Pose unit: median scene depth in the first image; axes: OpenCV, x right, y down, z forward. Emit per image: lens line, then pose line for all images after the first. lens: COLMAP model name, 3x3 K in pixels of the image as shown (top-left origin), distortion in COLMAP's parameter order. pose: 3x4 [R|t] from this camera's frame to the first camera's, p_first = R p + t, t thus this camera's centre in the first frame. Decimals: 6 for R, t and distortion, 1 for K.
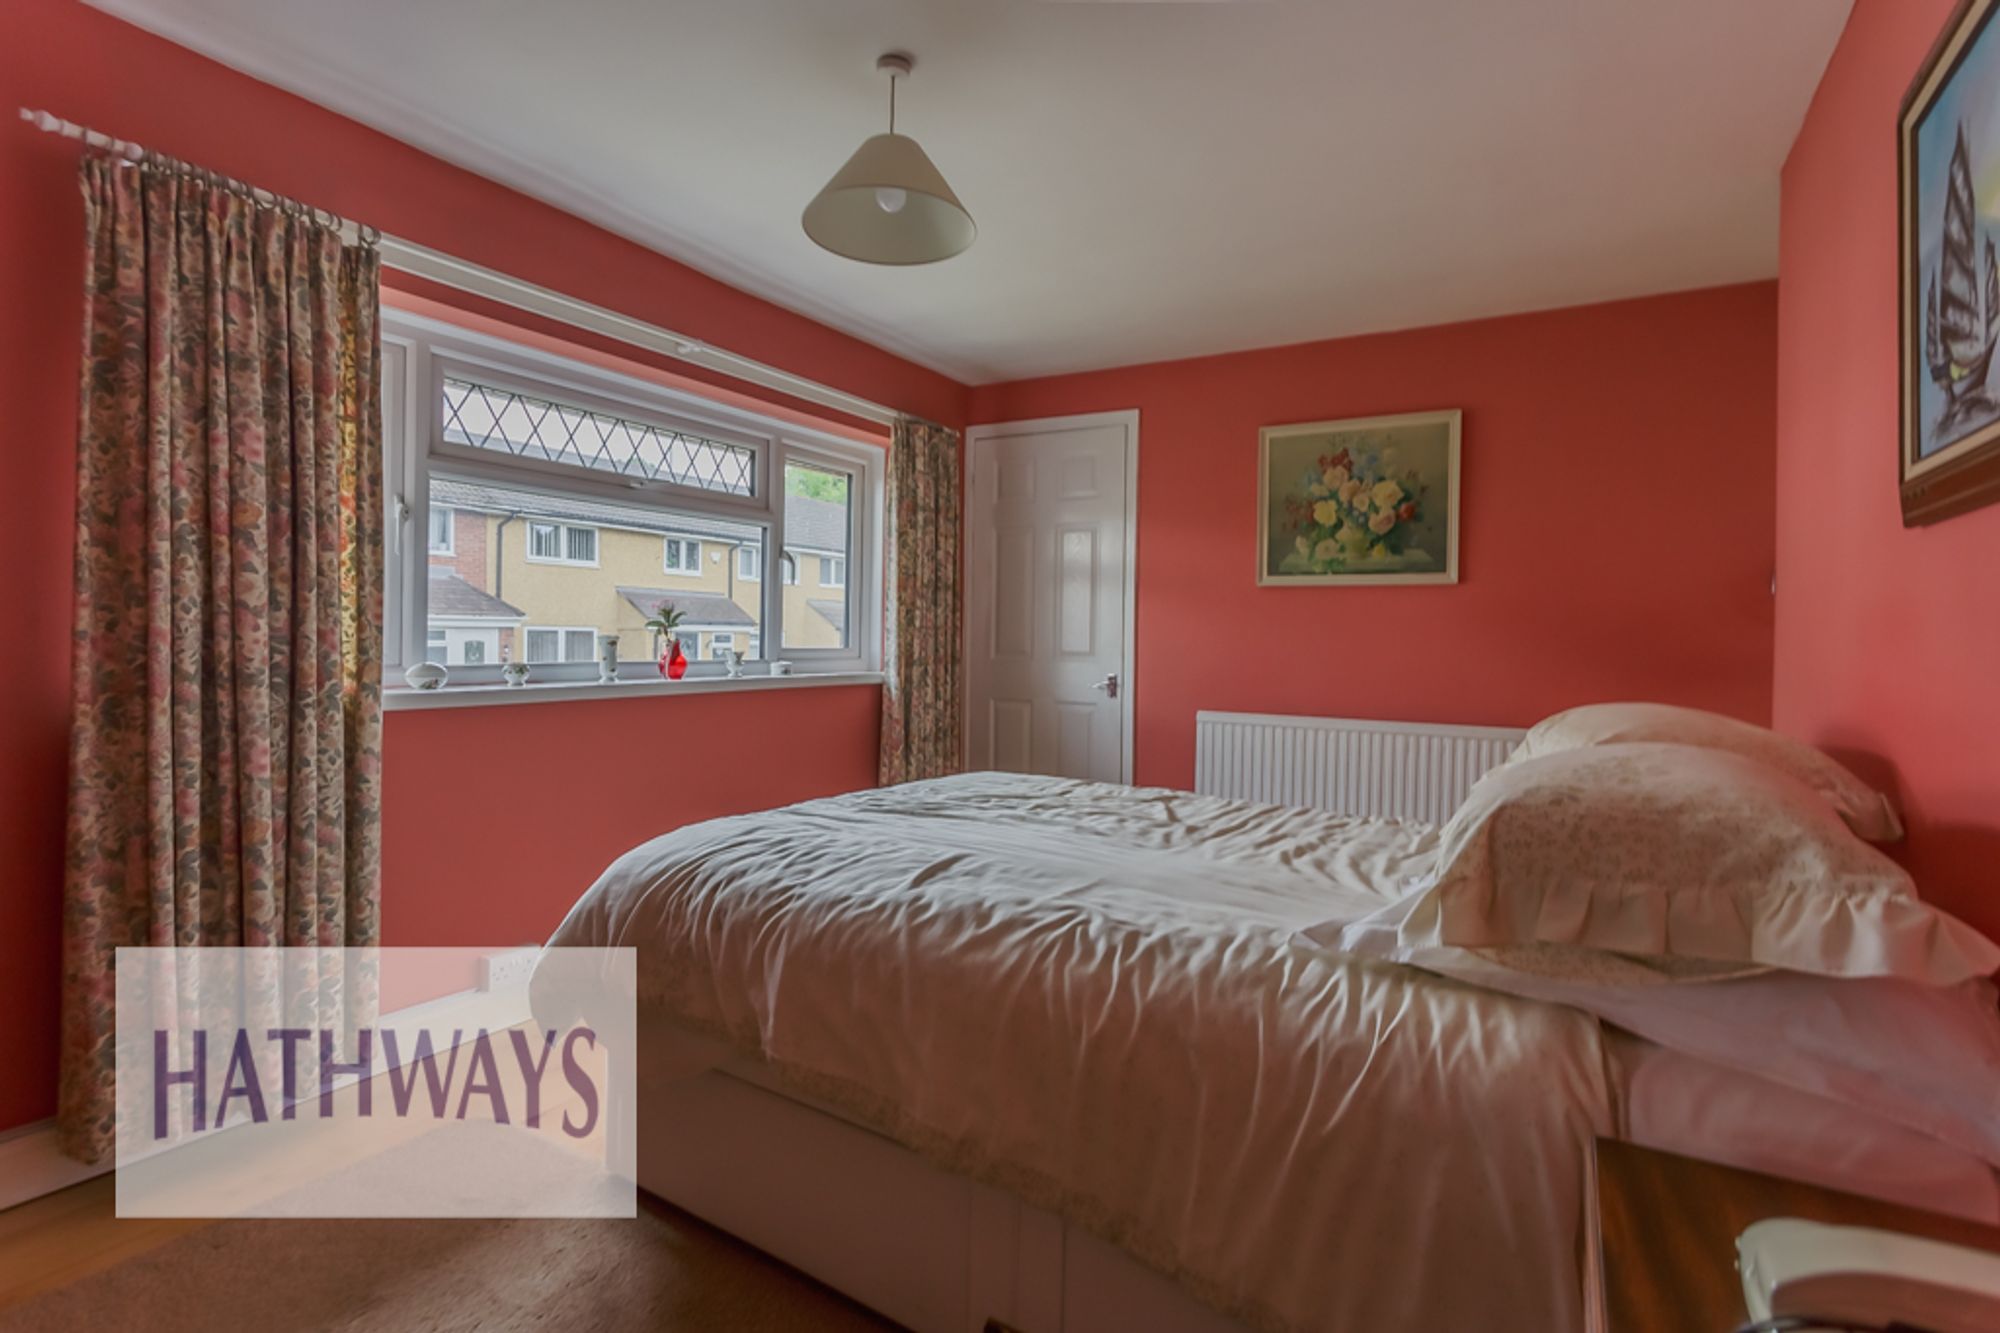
lens RADIAL K [[957.8, 0, 1008.7], [0, 957.8, 654.5], [0, 0, 1]] dist [0.003042, 0.000496]
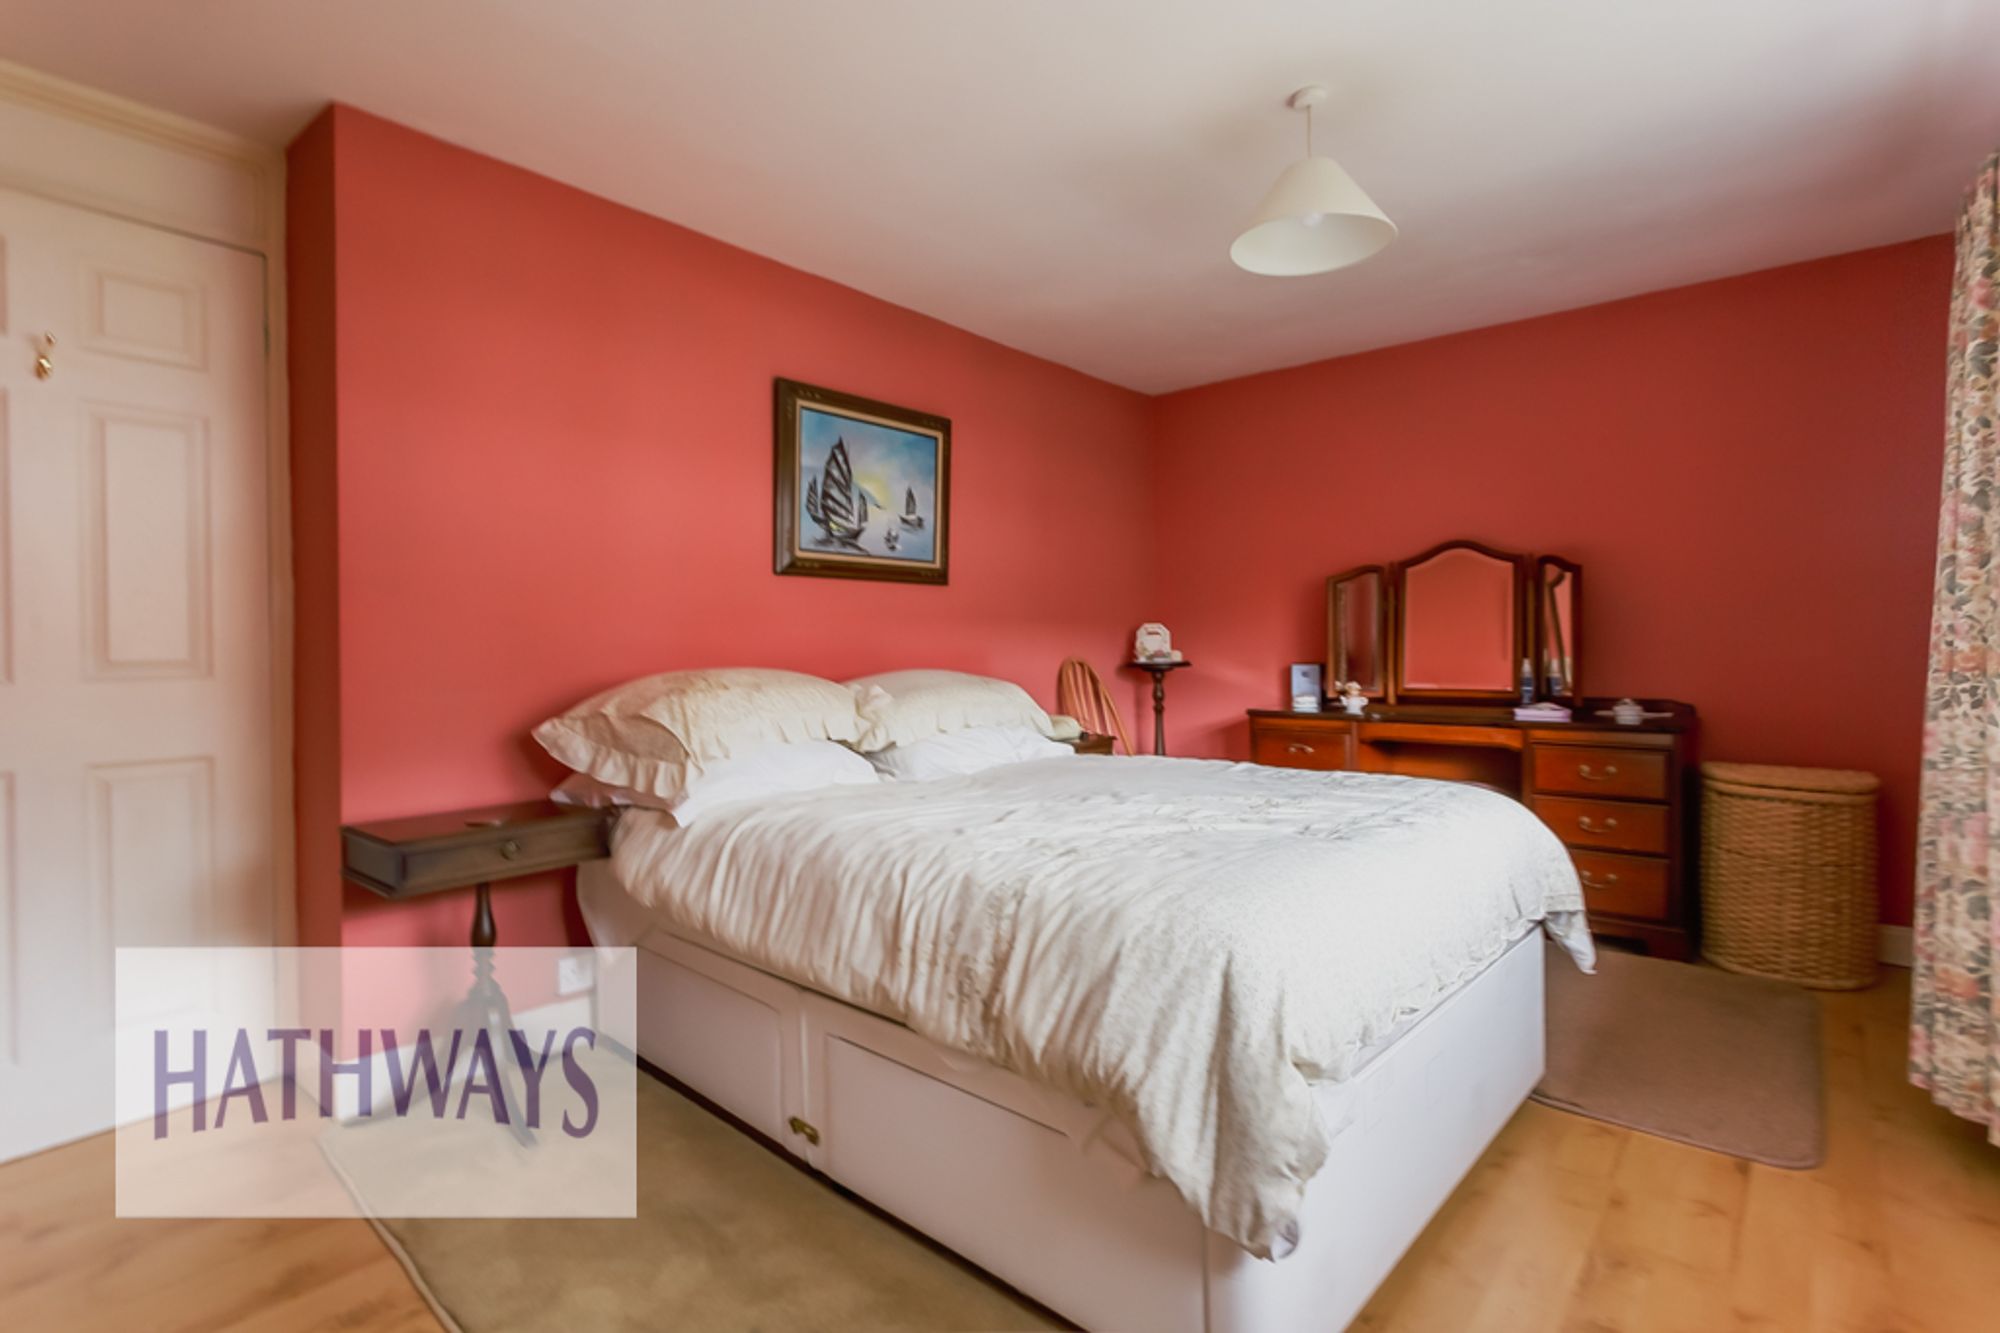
lens RADIAL K [[957.8, 0, 998.8], [0, 957.8, 653.3], [0, 0, 1]] dist [0.003042, 0.000496]
pose [[-0.982953, -0.007502, 0.183701, 0.013201], [-0.002306, 0.999592, 0.028483, -0.005665], [-0.183840, 0.027574, -0.982569, 1.153722]]
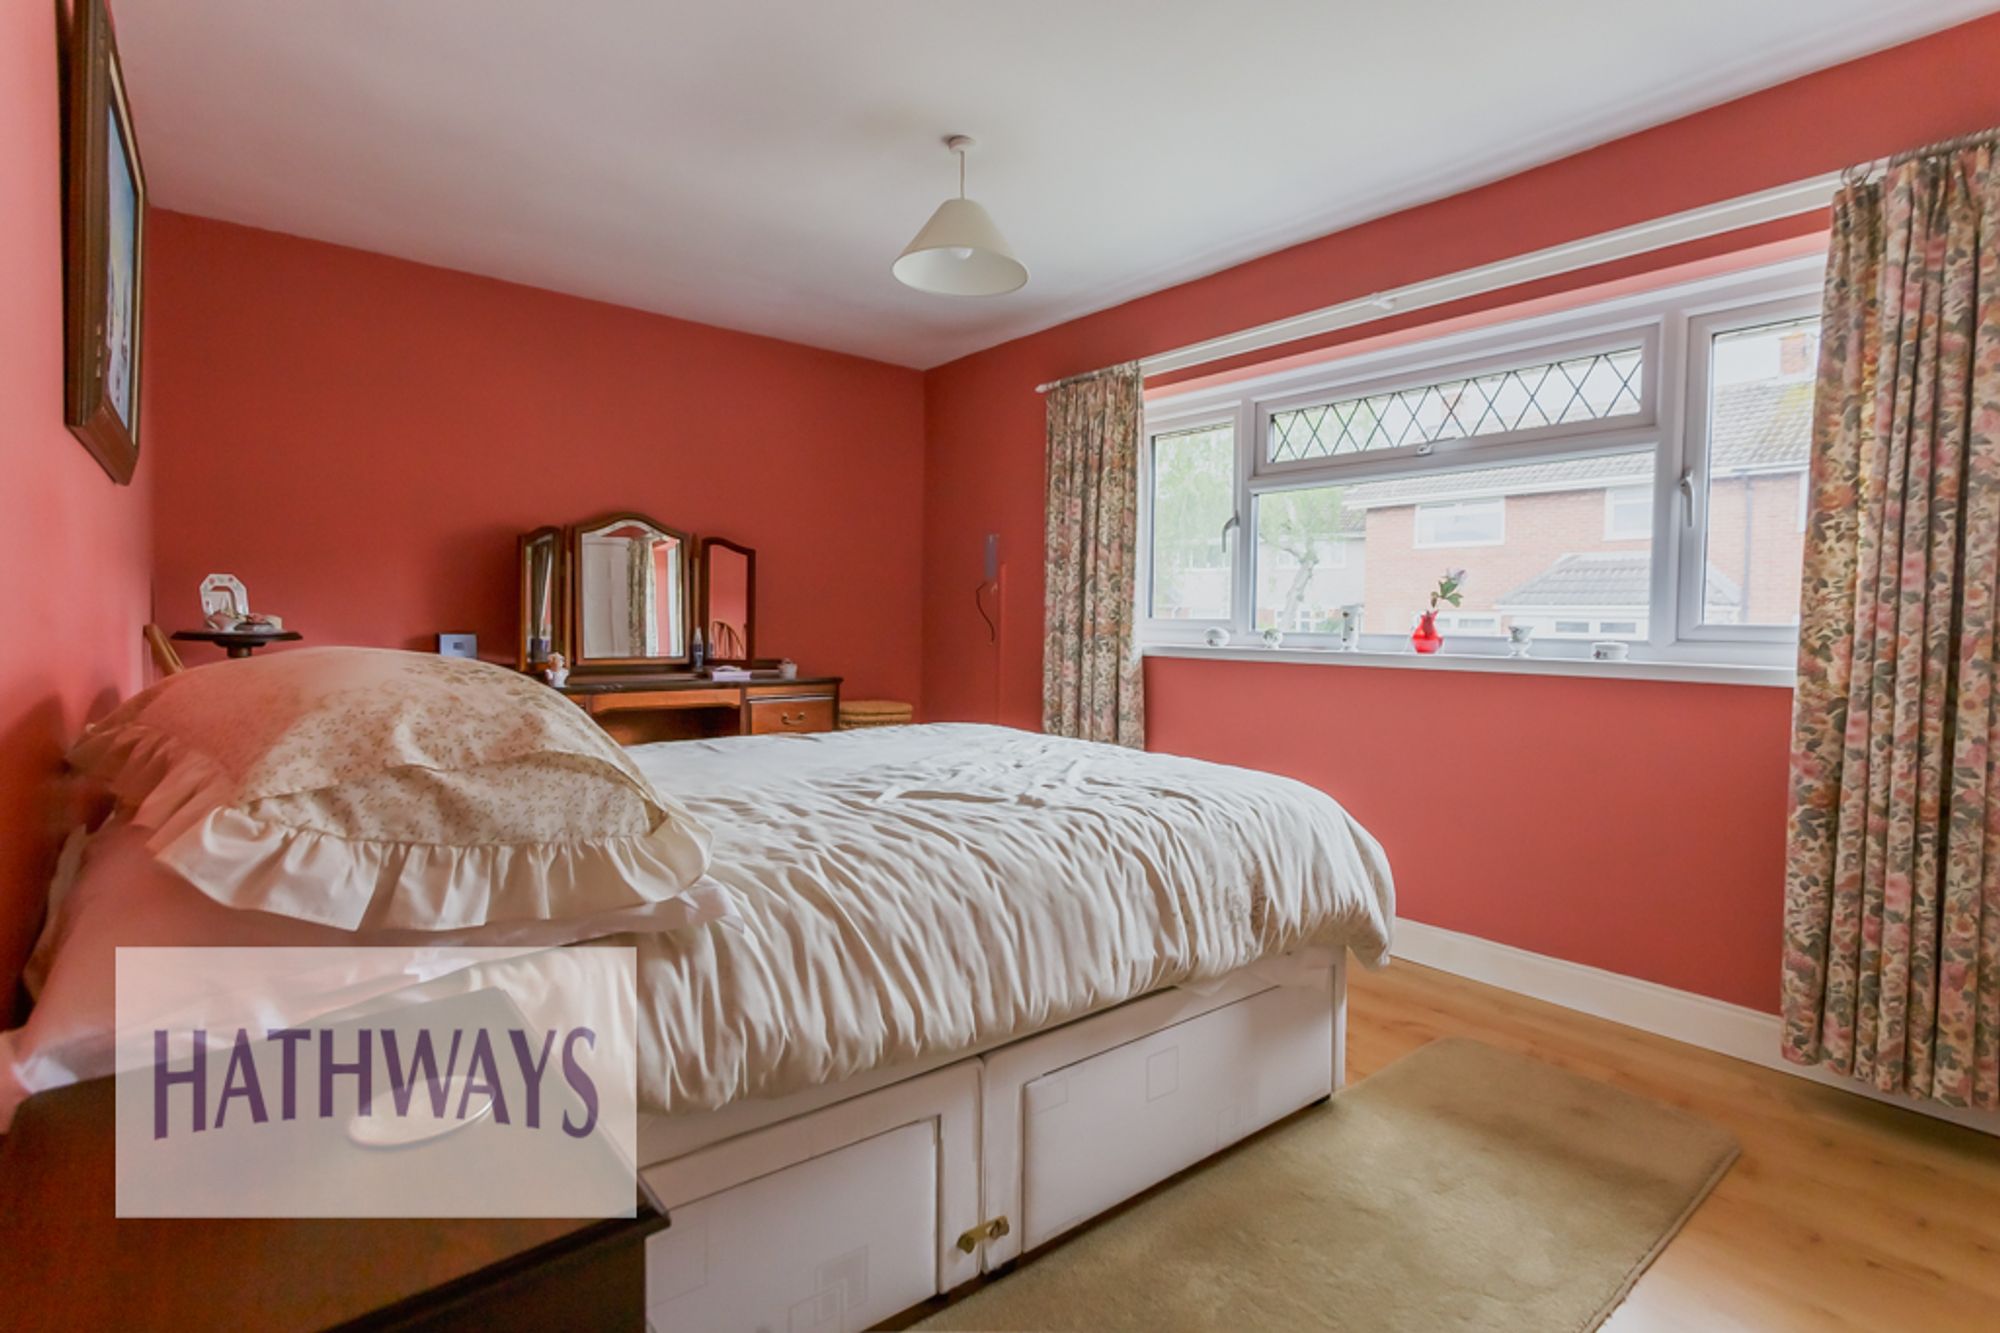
lens RADIAL K [[957.8, 0, 1003.1], [0, 957.8, 656.6], [0, 0, 1]] dist [0.003042, 0.000496]
pose [[-0.342900, 0.019346, -0.939173, 0.573444], [-0.034801, 0.998840, 0.033281, 0.010418], [0.938727, 0.044096, -0.341829, 0.811203]]
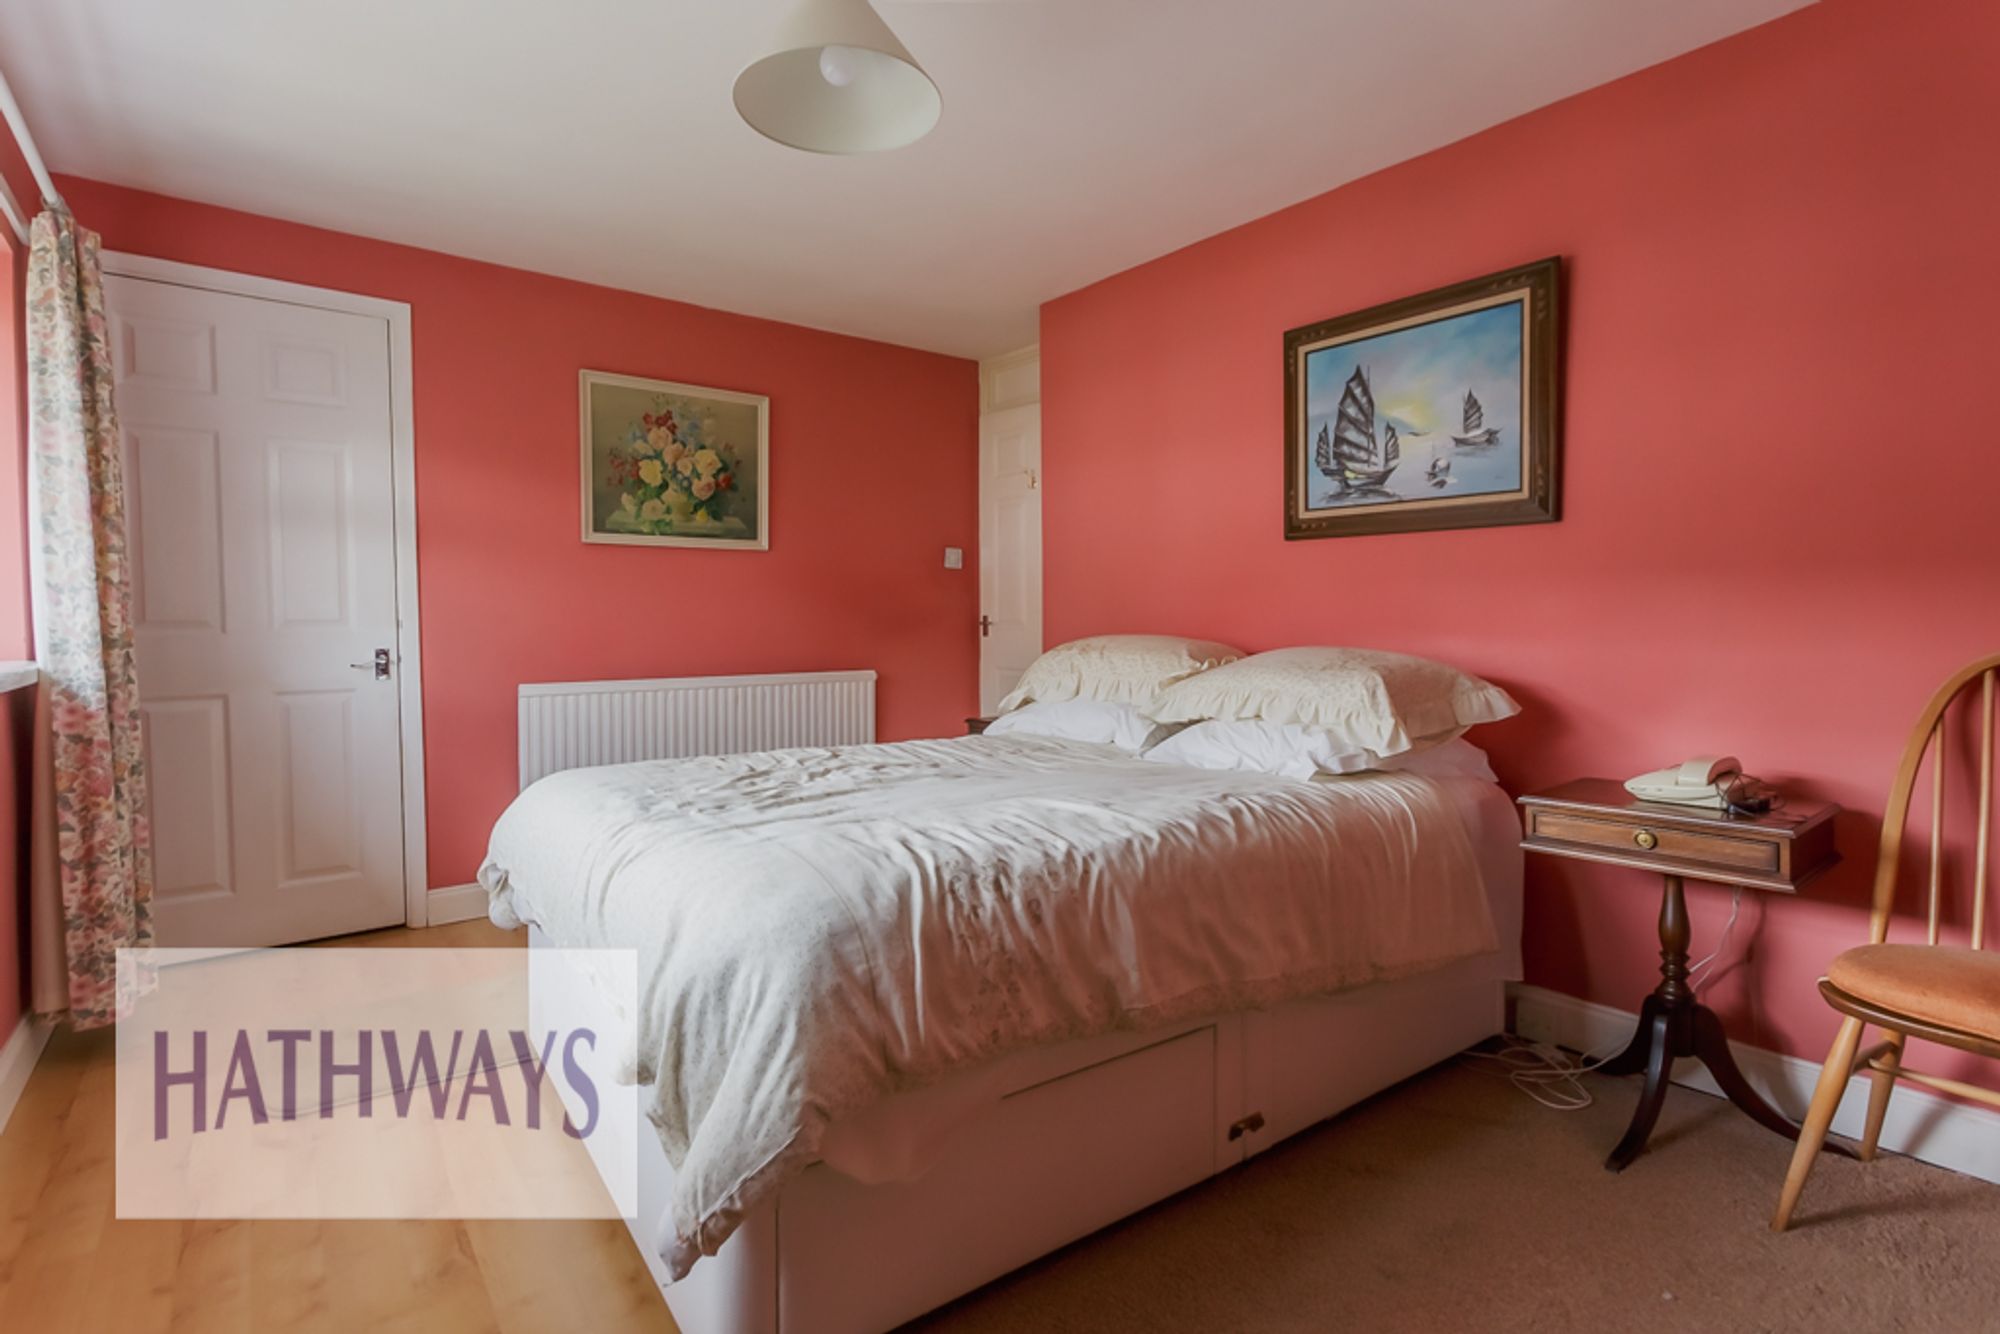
lens RADIAL K [[957.8, 0, 1008.1], [0, 957.8, 654.0], [0, 0, 1]] dist [0.003042, 0.000496]
pose [[0.375103, -0.055812, 0.925301, -0.467835], [0.023799, 0.998437, 0.050576, -0.001618], [-0.926678, 0.003050, 0.375845, 0.292910]]
